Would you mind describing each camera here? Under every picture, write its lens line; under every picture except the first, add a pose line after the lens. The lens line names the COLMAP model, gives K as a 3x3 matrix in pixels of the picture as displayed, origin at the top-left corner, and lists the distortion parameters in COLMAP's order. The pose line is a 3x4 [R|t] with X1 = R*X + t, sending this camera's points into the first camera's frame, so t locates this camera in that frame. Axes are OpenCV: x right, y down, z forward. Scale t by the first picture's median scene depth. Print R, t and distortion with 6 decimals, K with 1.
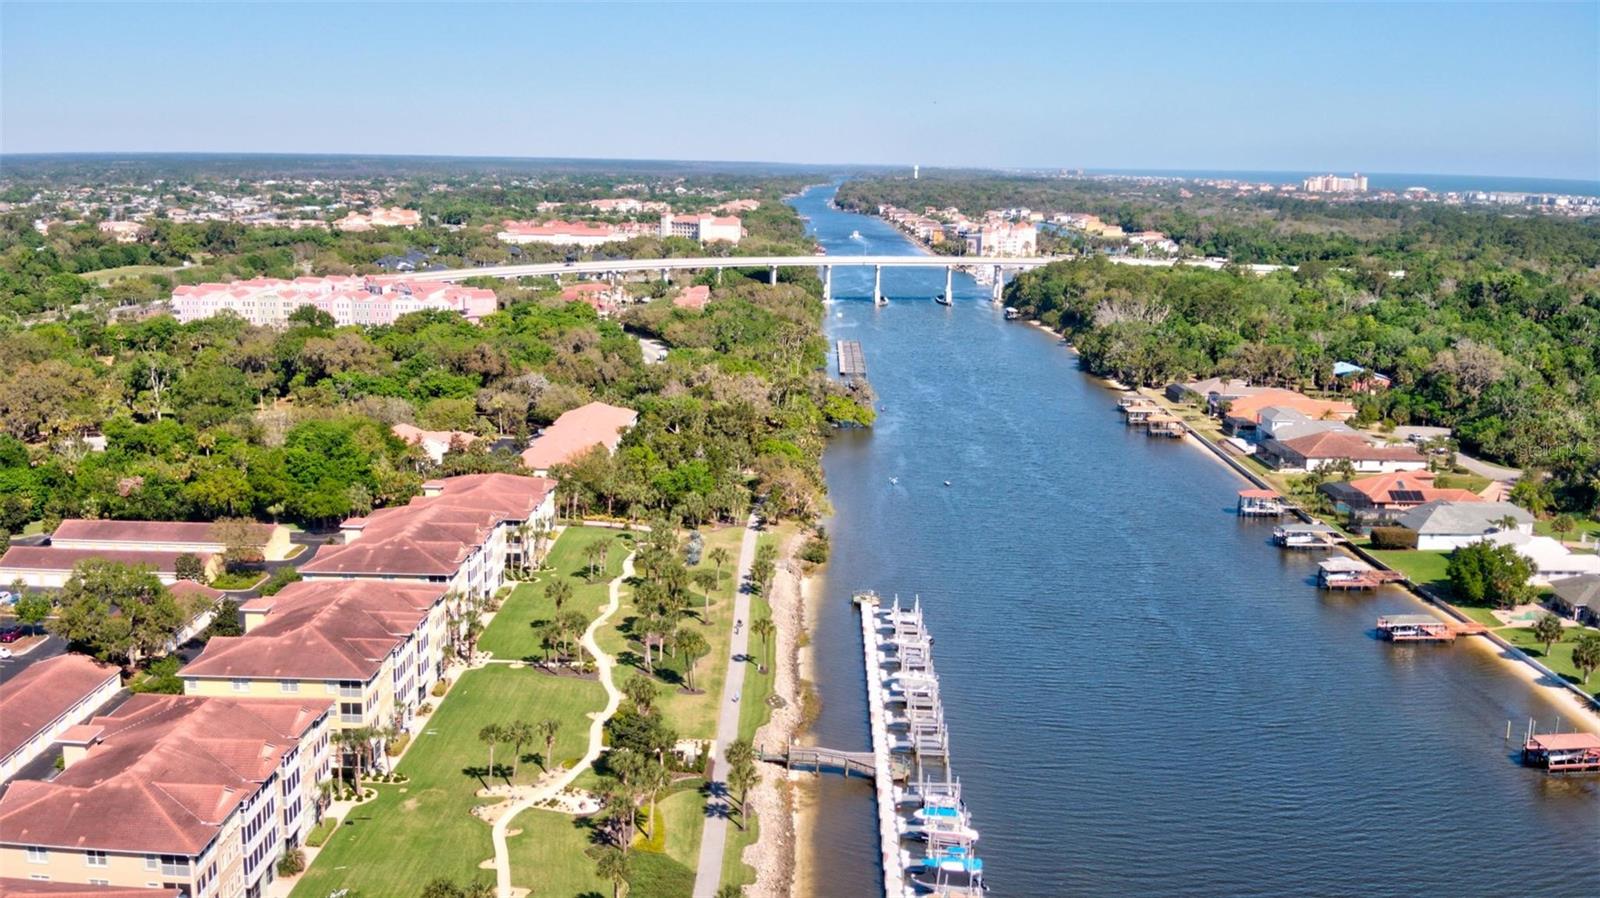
lens RADIAL K [[1623.5, 0, 805.6], [0, 1623.5, 443.3], [0, 0, 1]] dist [0.109264, -0.568614]
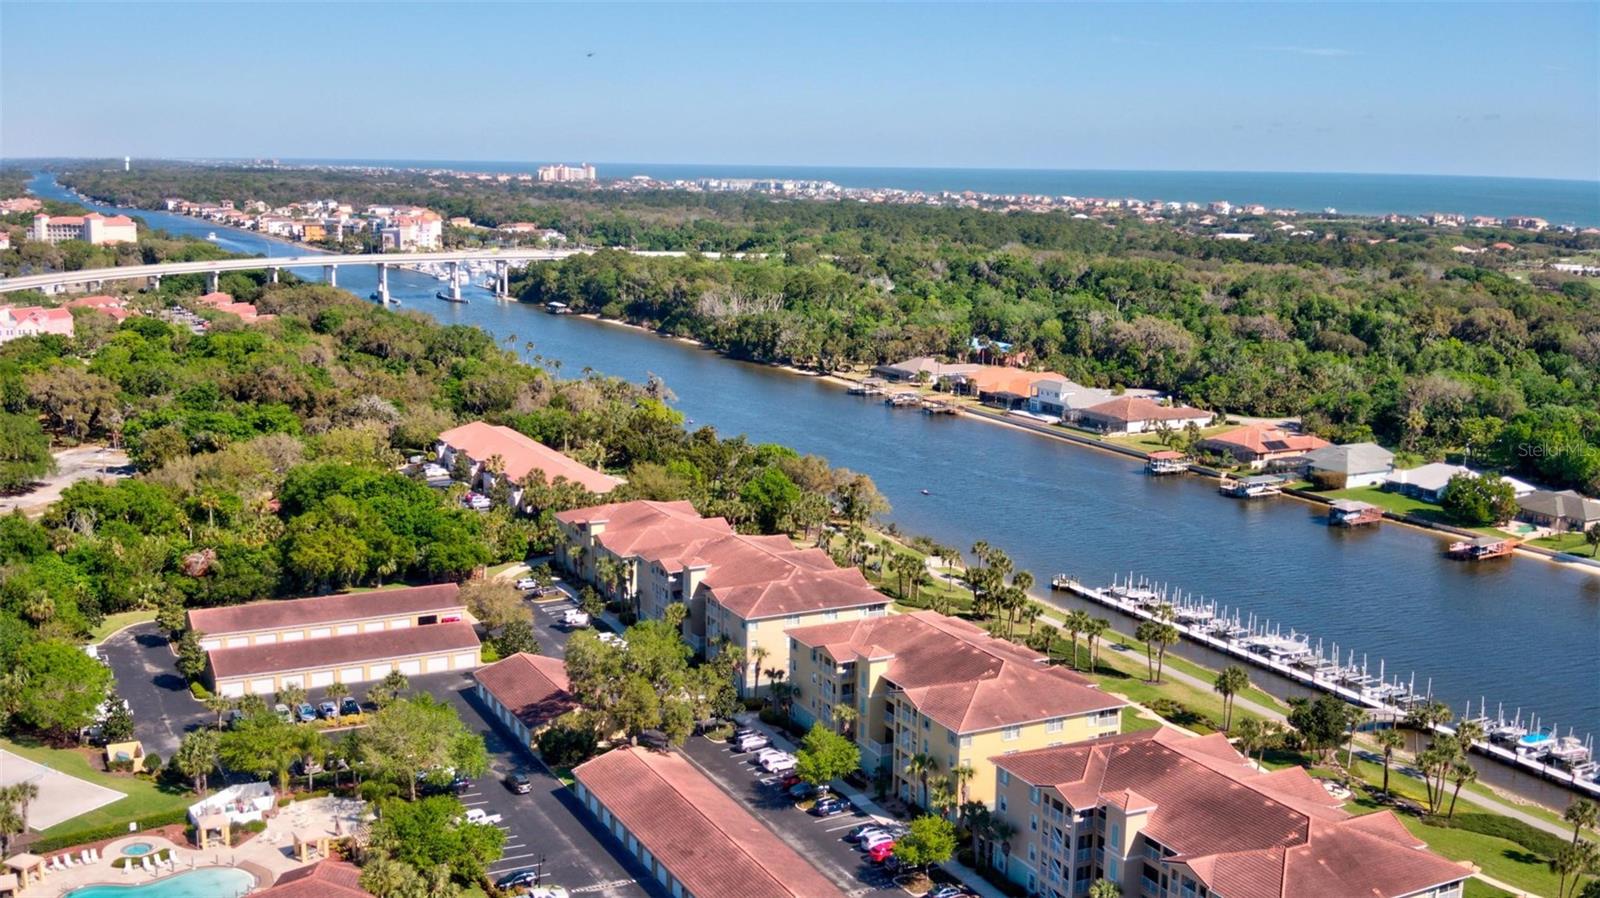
lens RADIAL K [[1623.5, 0, 805.6], [0, 1623.5, 443.3], [0, 0, 1]] dist [0.109264, -0.568614]
pose [[0.879307, -0.083625, 0.468856, -0.362629], [0.080668, 0.996391, 0.026430, -0.020747], [-0.469374, 0.014582, 0.882879, 0.098927]]
